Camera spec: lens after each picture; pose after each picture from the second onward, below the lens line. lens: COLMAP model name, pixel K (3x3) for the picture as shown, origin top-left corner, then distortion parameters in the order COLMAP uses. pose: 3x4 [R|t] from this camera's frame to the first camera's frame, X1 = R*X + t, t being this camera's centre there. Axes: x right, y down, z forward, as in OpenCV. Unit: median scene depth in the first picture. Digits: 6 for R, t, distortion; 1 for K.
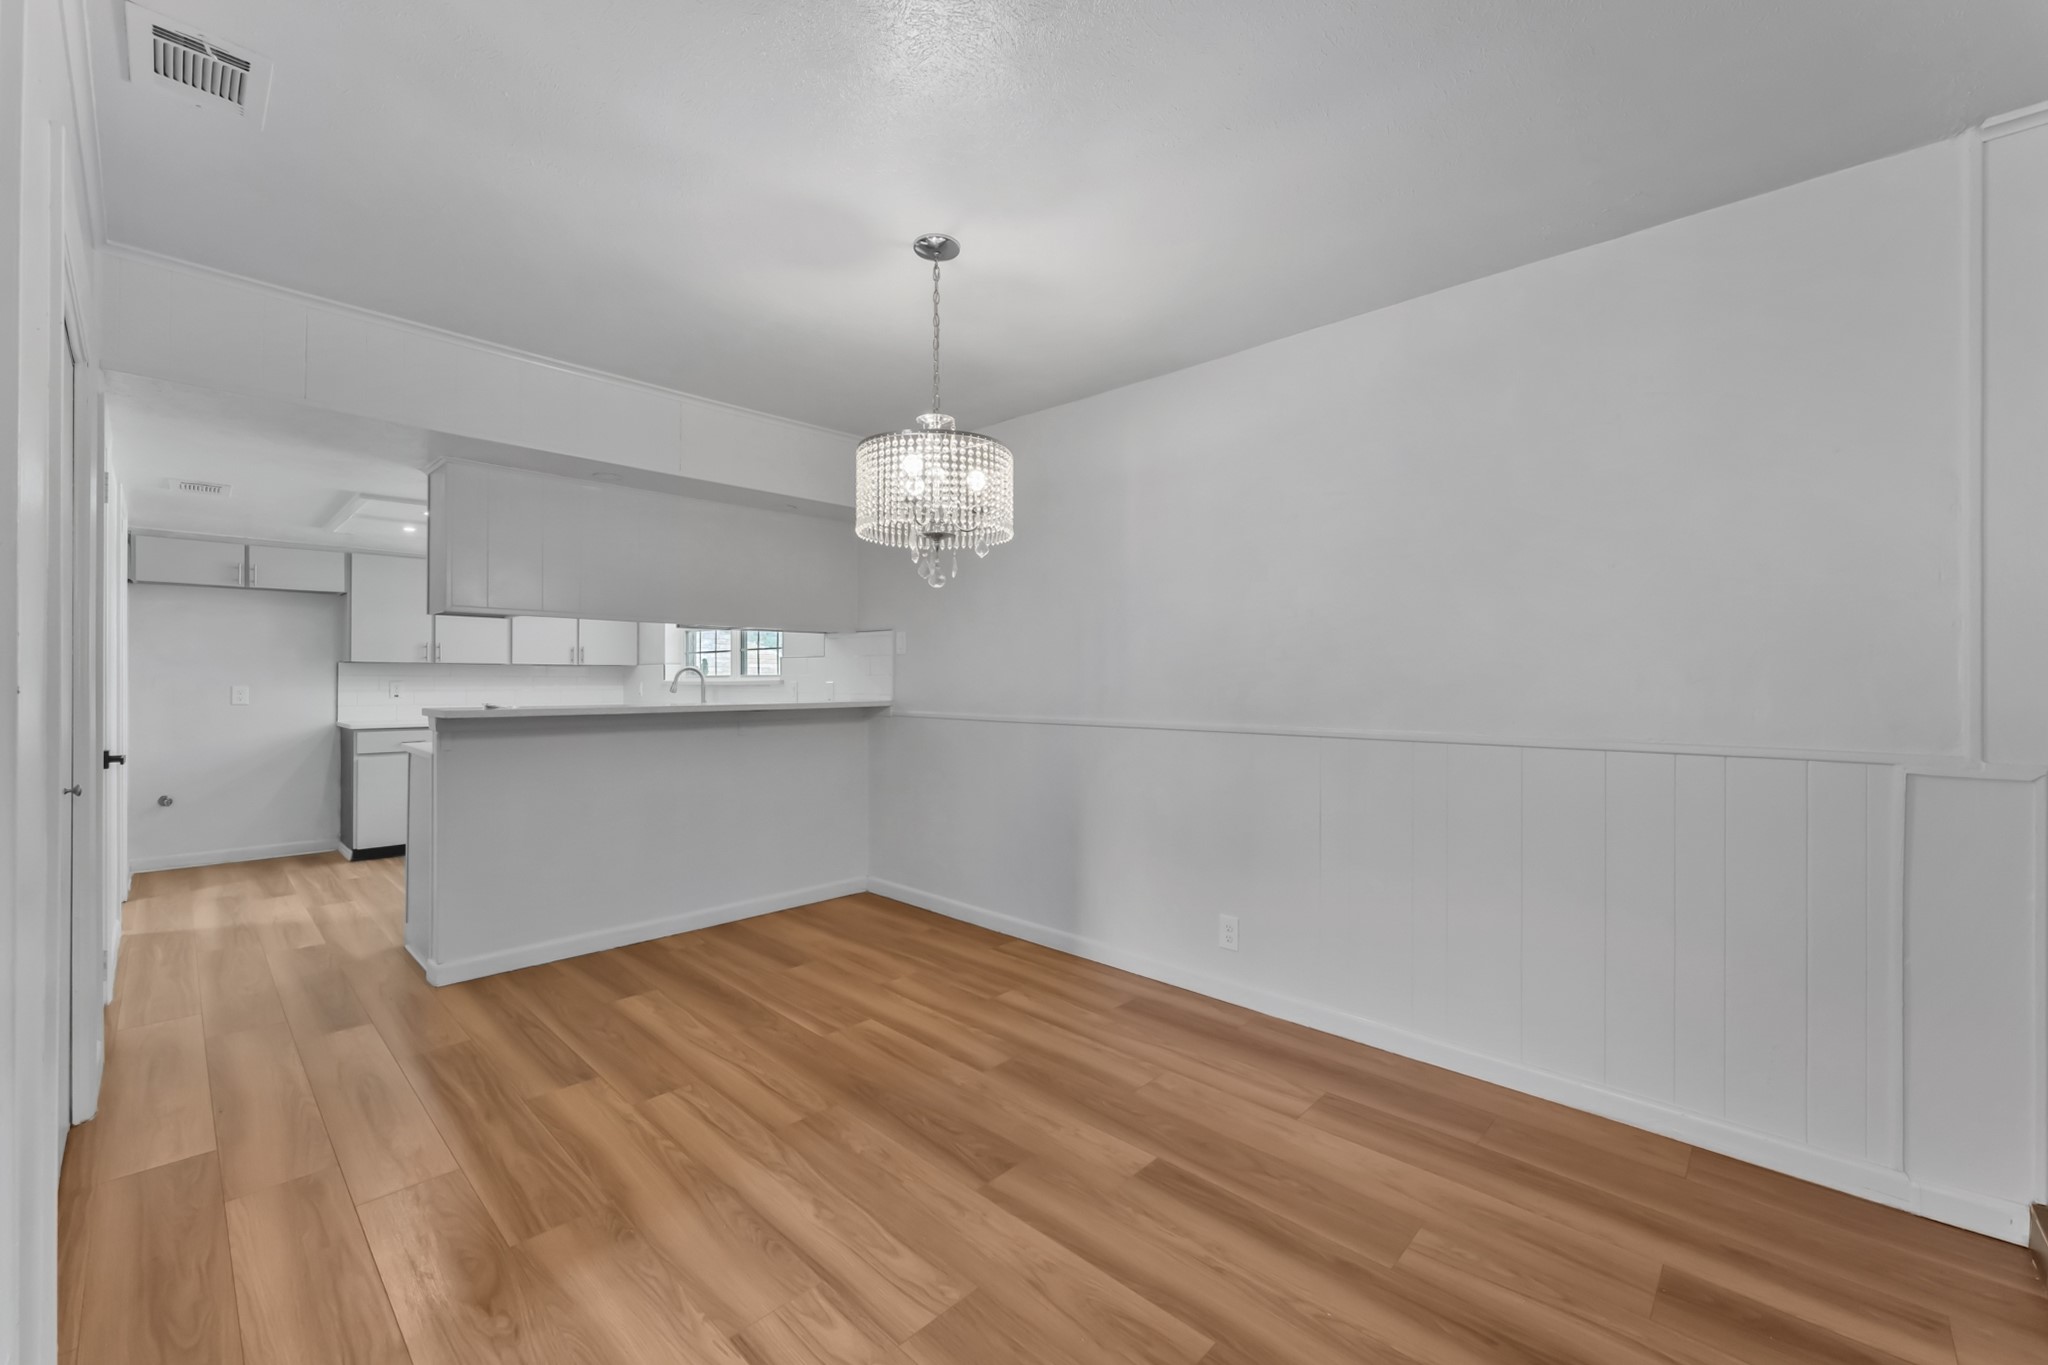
lens RADIAL K [[829.1, 0, 1036.7], [0, 829.1, 678.9], [0, 0, 1]] dist [-0.003581, -0.000036]
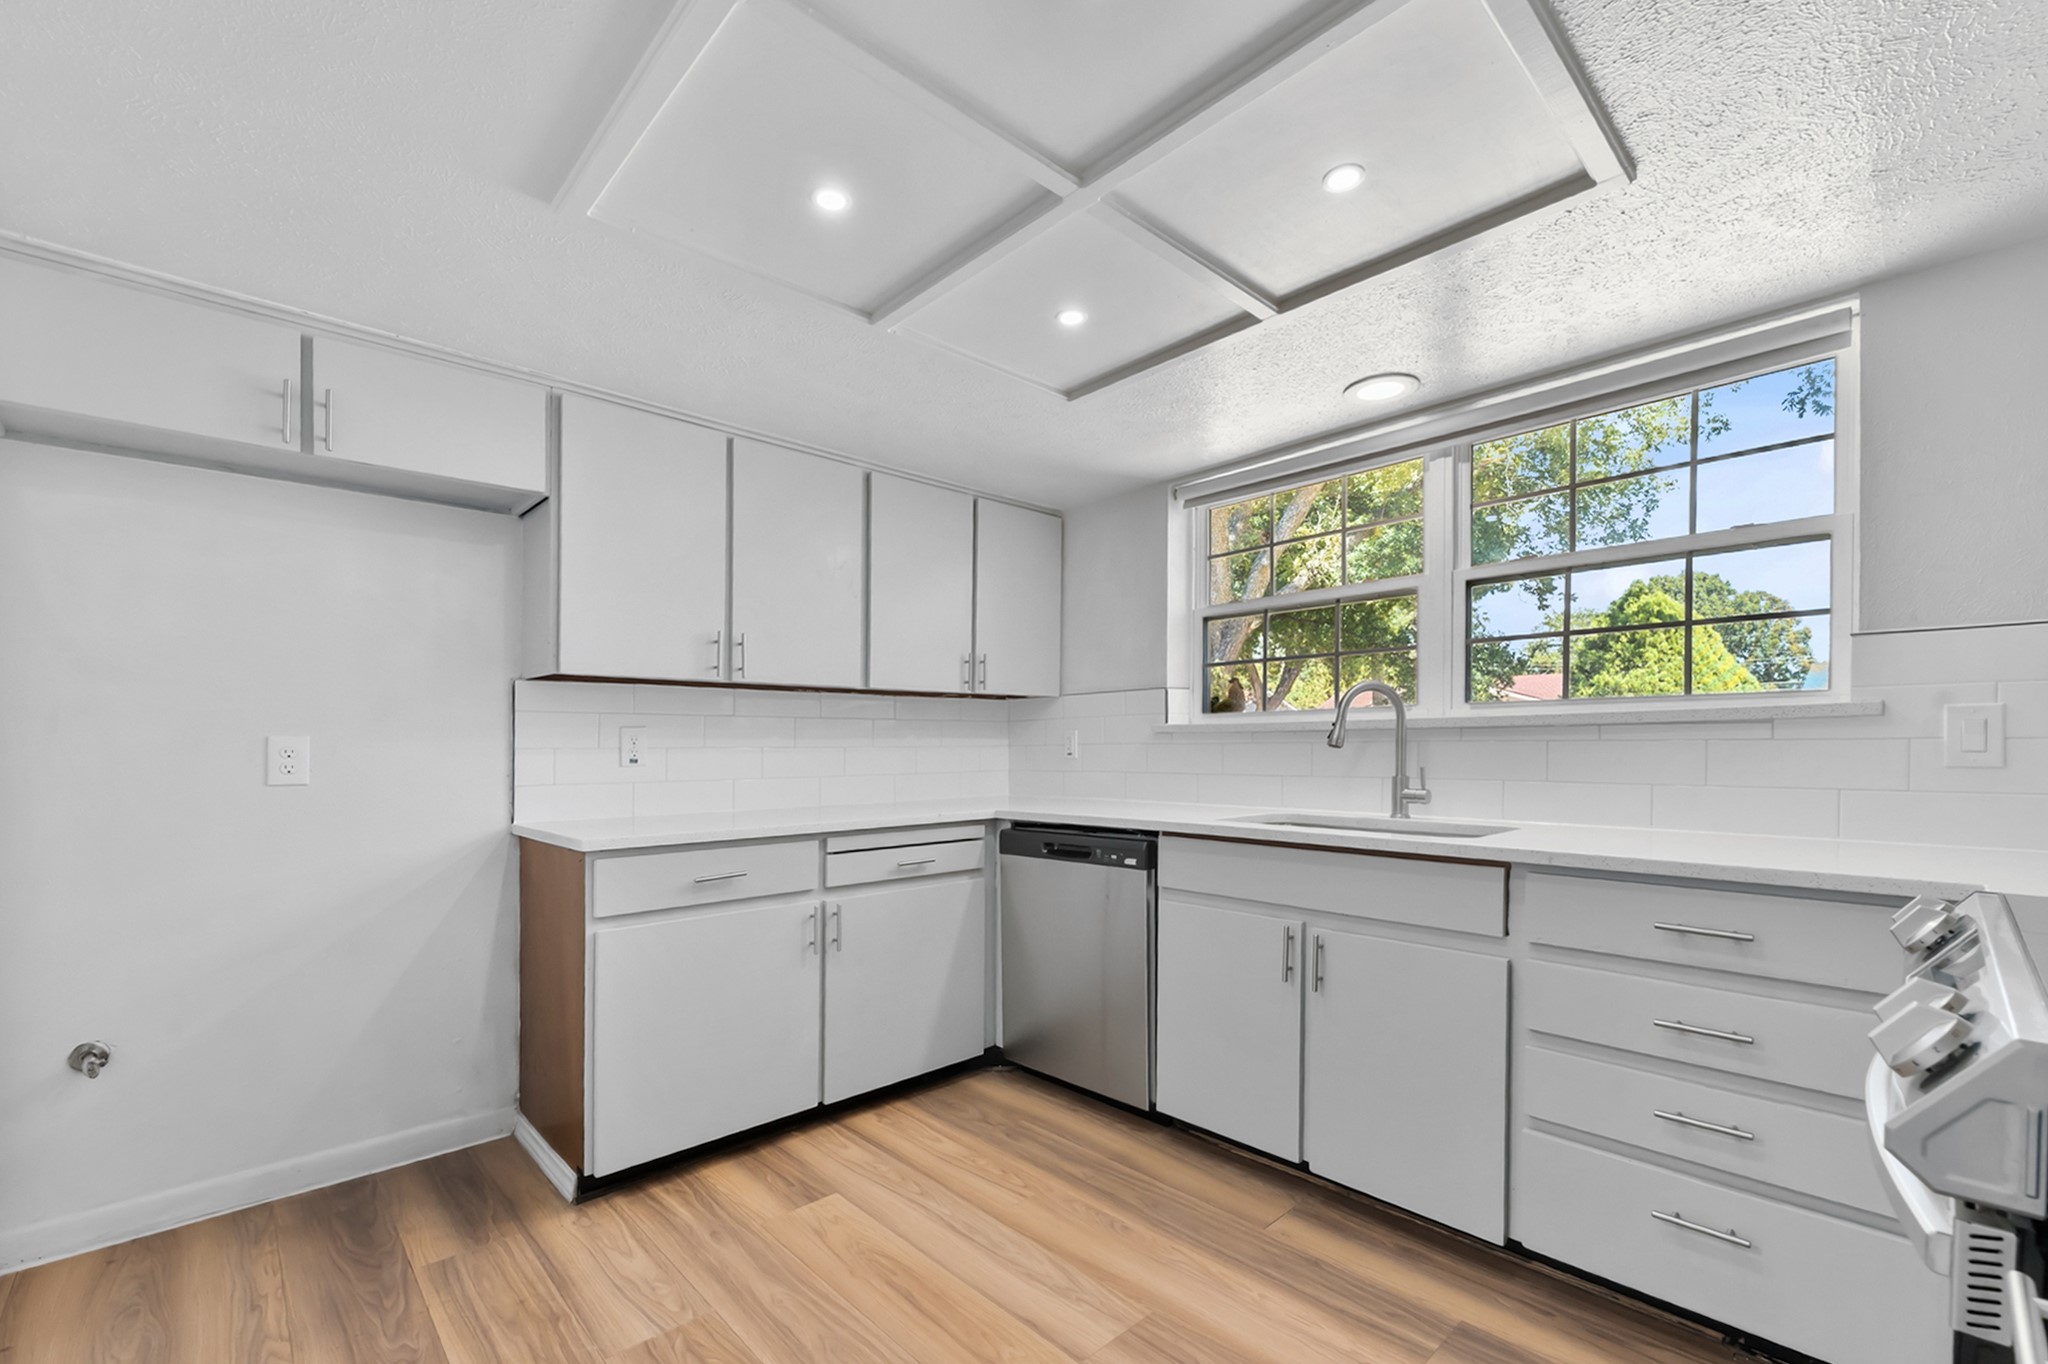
lens RADIAL K [[829.1, 0, 995.1], [0, 829.1, 740.5], [0, 0, 1]] dist [-0.003581, -0.000036]
pose [[0.998599, -0.005730, -0.052598, -0.650050], [0.005594, 0.999981, -0.002732, 0.014447], [0.052613, 0.002434, 0.998612, 0.668760]]
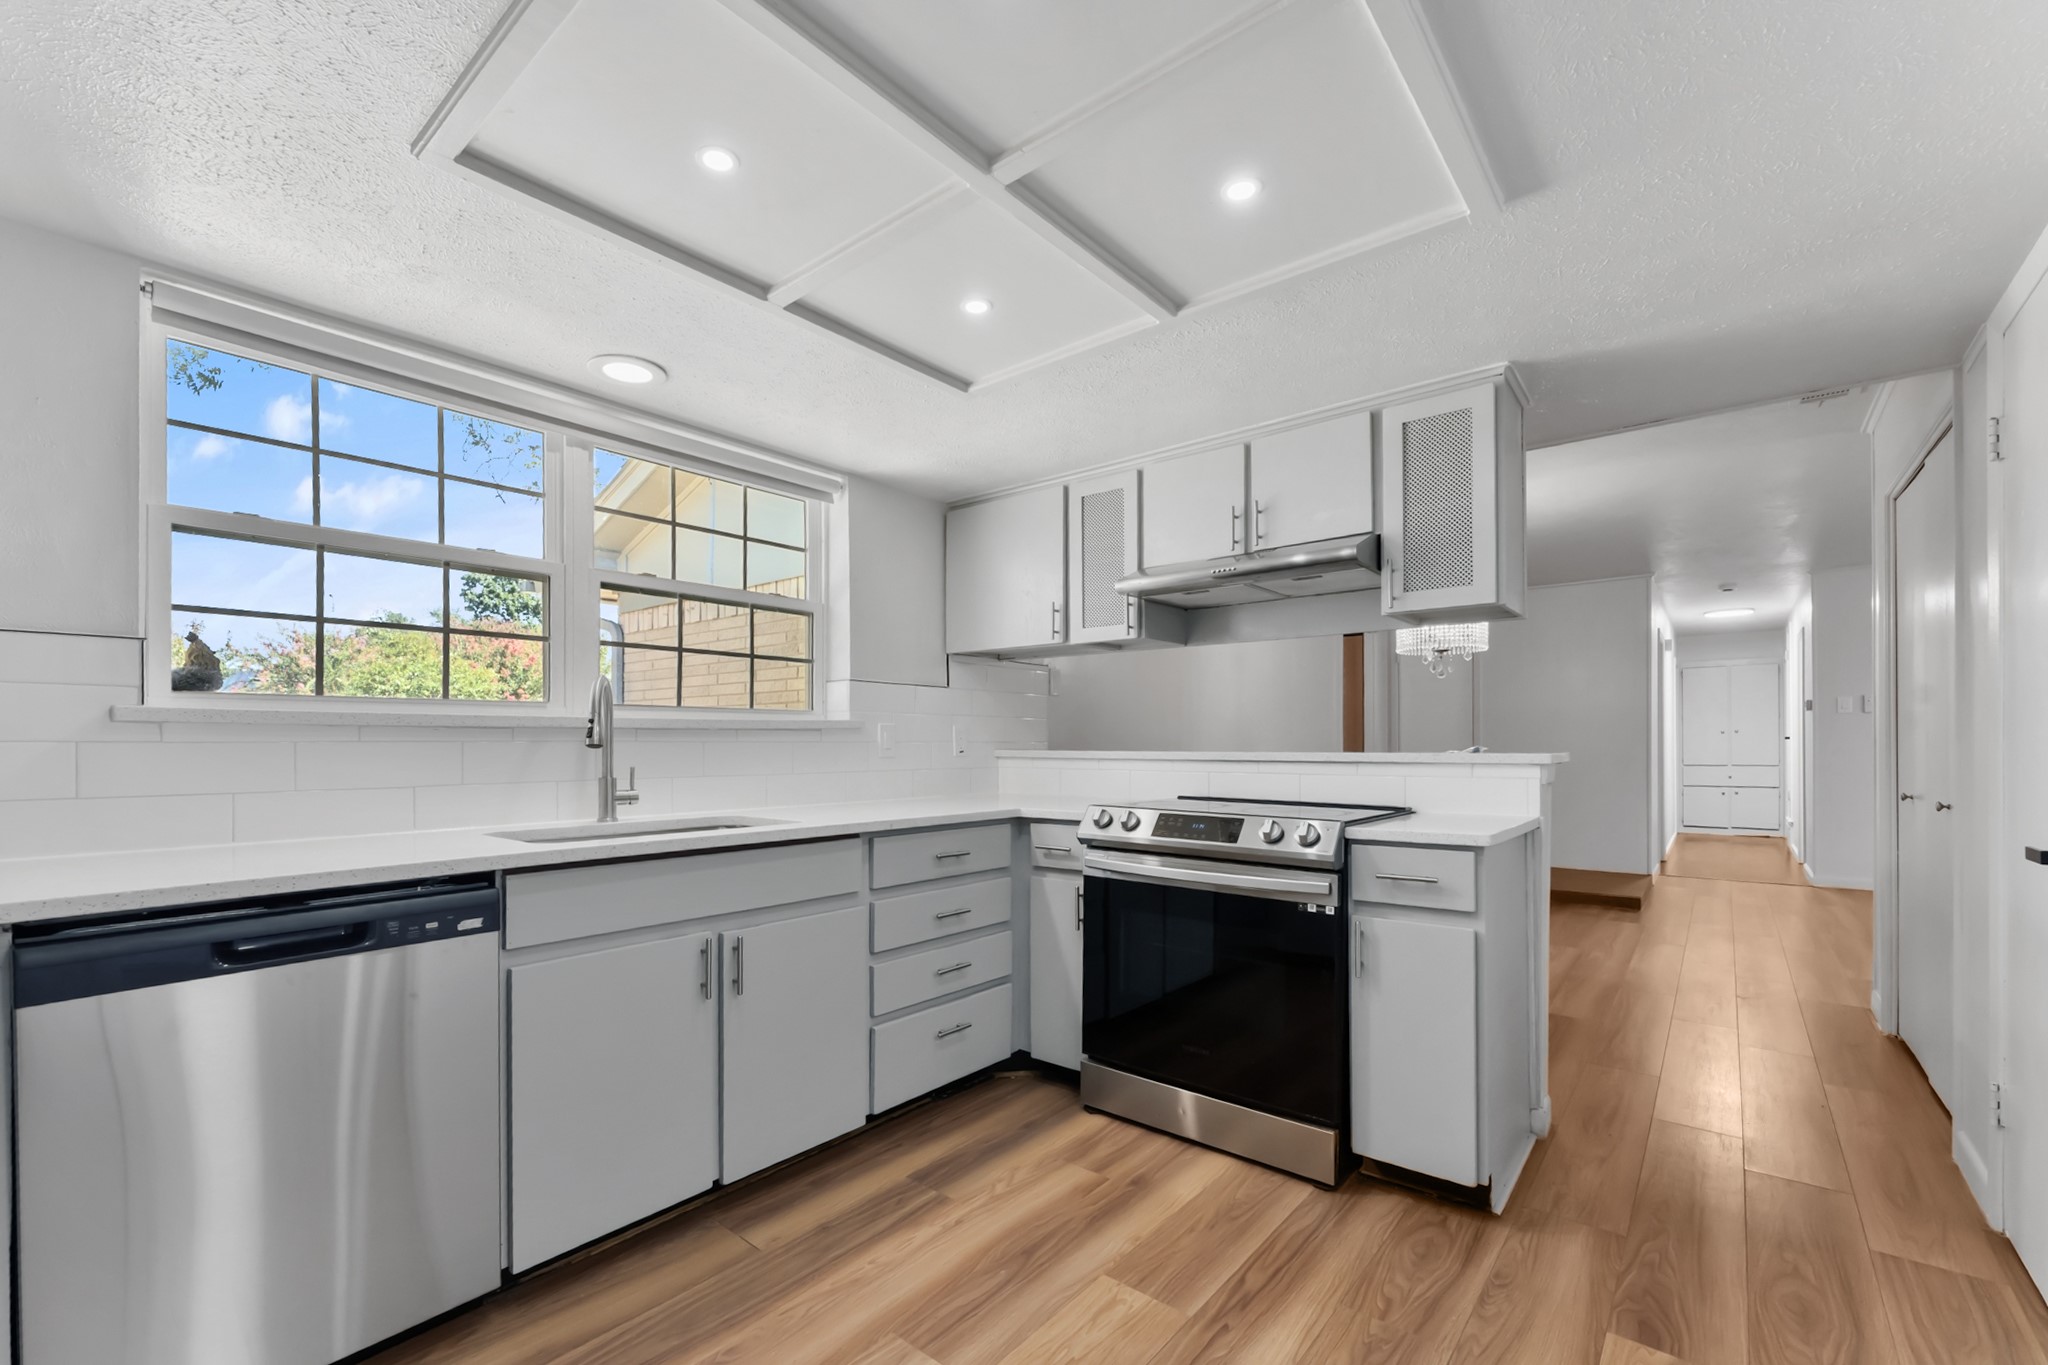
lens RADIAL K [[829.1, 0, 1048.8], [0, 829.1, 743.0], [0, 0, 1]] dist [-0.003581, -0.000036]
pose [[-0.069452, -0.000487, 0.997585, -0.897030], [0.000169, 1.000000, 0.000499, 0.015812], [-0.997585, 0.000203, -0.069452, 0.932803]]
